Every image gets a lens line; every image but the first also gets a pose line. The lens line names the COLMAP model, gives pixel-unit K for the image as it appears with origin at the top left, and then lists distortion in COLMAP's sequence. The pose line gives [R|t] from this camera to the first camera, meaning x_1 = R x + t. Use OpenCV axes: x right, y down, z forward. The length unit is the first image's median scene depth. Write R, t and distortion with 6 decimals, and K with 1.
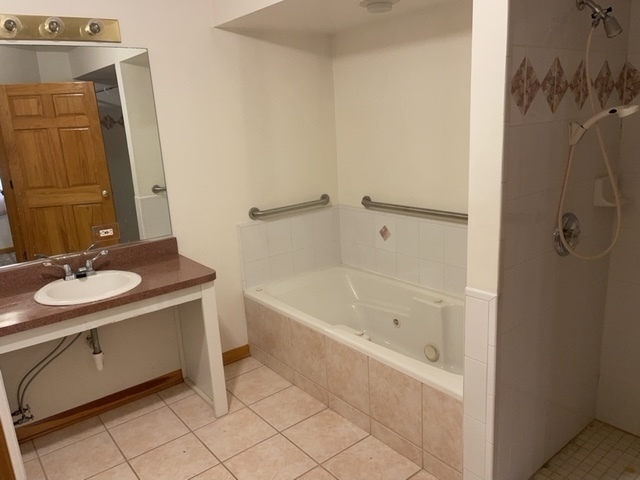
lens RADIAL K [[485.7, 0, 320.0], [0, 485.7, 240.0], [0, 0, 1]] dist [0.000211, 0.000117]
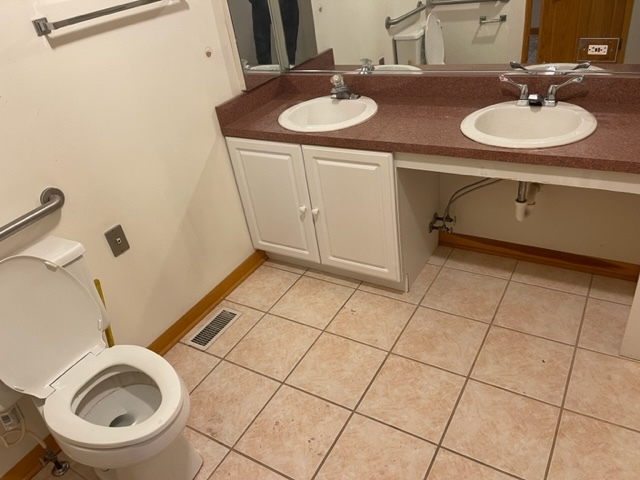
lens RADIAL K [[492.0, 0, 320.0], [0, 492.0, 240.0], [0, 0, 1]] dist [0.008899, -0.007343]
pose [[0.344552, 0.509977, -0.788167, 0.125232], [-0.104708, 0.855215, 0.507586, -0.103004], [0.932909, -0.092362, 0.348065, 0.369059]]
